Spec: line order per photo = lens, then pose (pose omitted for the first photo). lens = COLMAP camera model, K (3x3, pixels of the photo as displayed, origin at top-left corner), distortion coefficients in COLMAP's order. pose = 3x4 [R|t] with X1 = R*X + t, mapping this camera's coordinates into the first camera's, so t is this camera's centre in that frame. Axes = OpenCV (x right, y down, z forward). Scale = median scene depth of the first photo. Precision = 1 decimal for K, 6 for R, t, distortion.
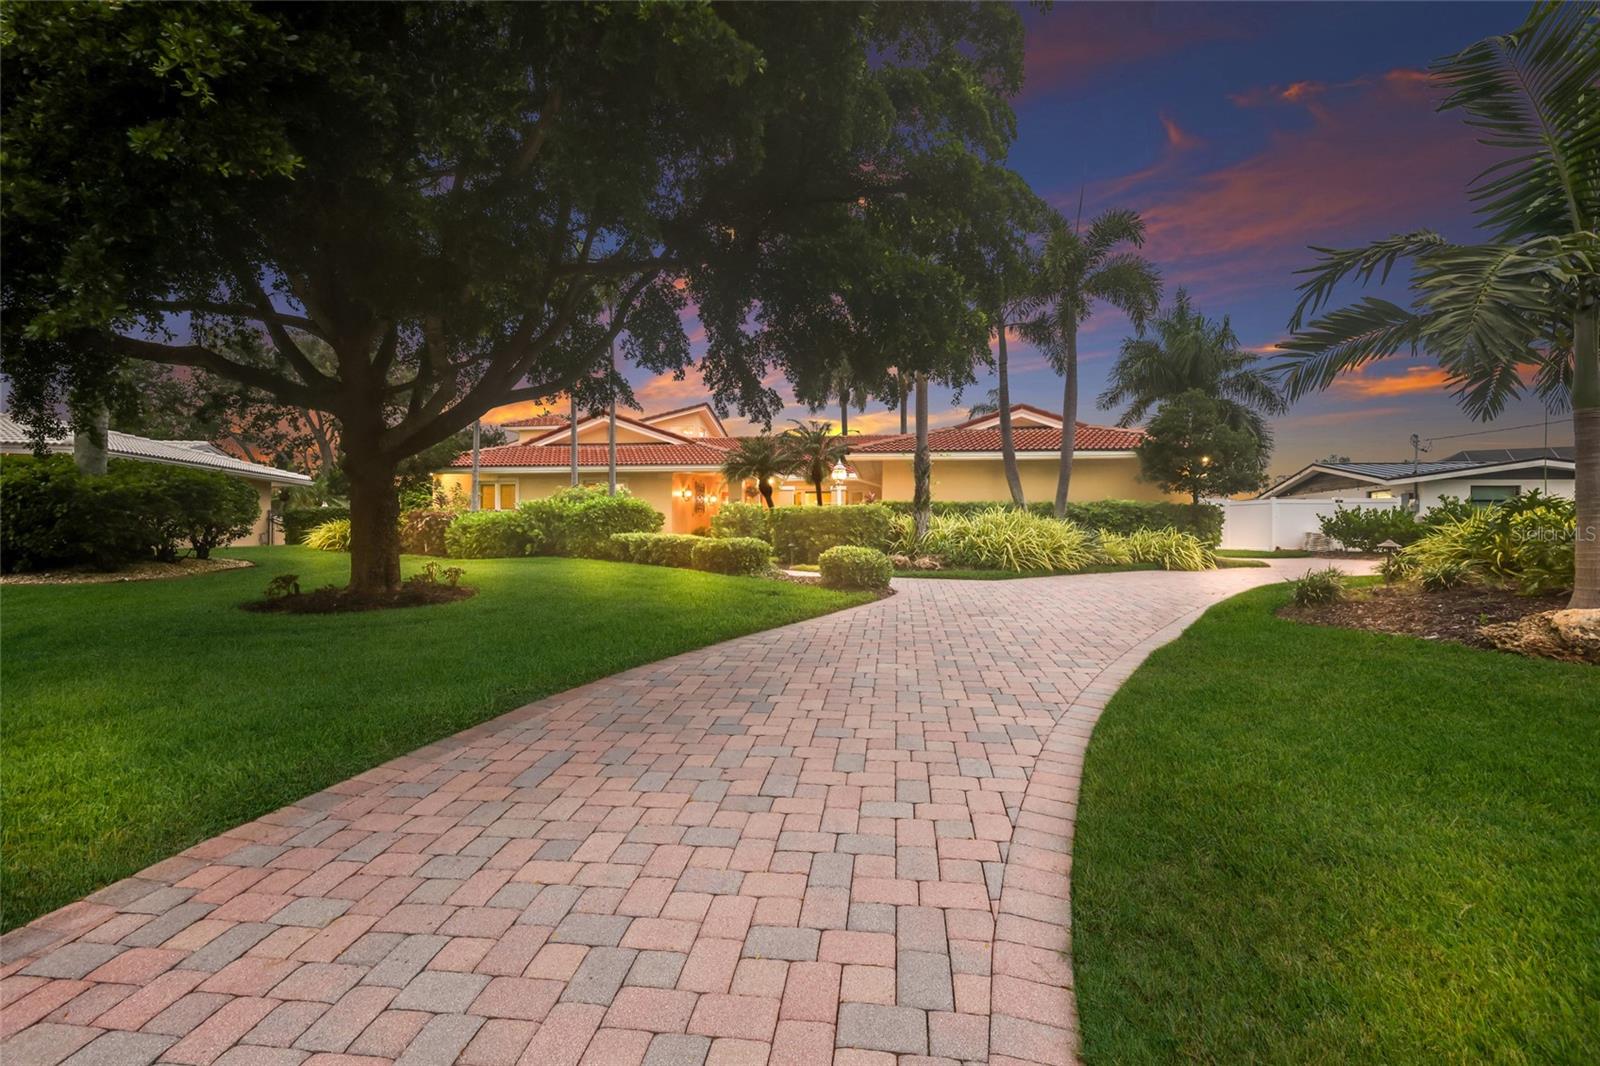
lens RADIAL K [[696.4, 0, 800.8], [0, 696.4, 542.0], [0, 0, 1]] dist [0.001178, 0.000141]
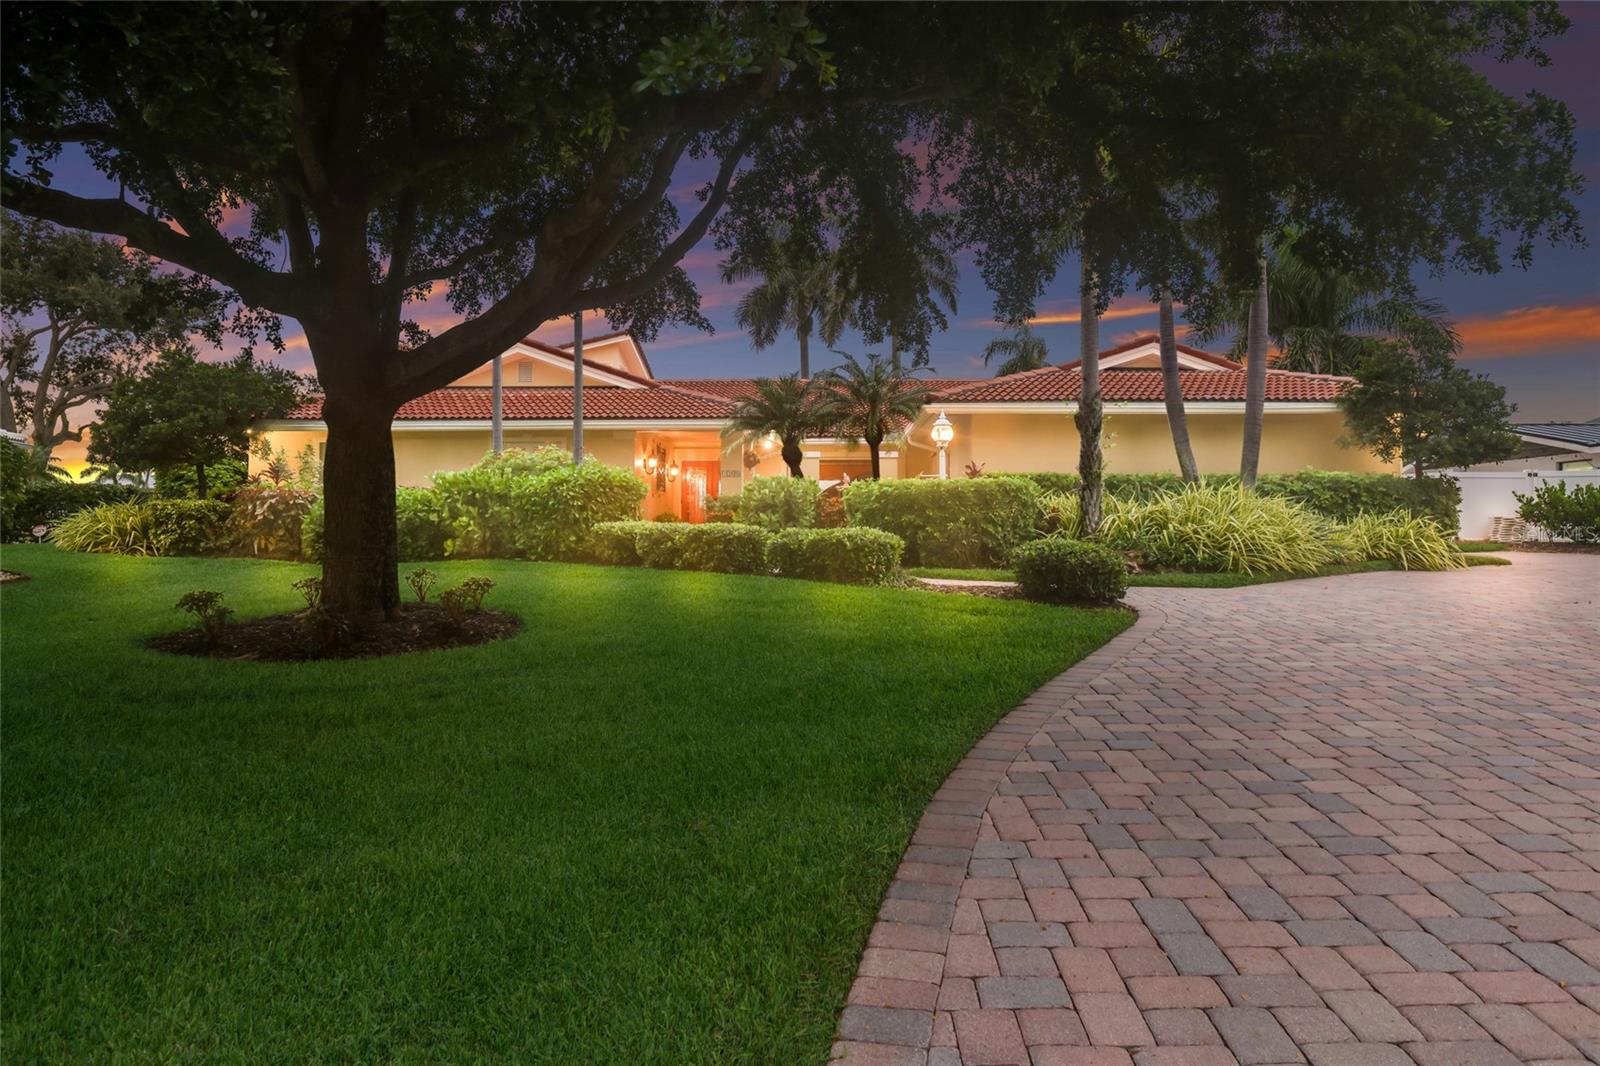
lens RADIAL K [[993.0, 0, 798.3], [0, 993.0, 525.2], [0, 0, 1]] dist [-0.007248, 0.000977]
pose [[0.993410, -0.005172, 0.114498, -0.197186], [0.006208, 0.999943, -0.008693, -0.000510], [-0.114446, 0.009347, 0.993385, 0.060022]]
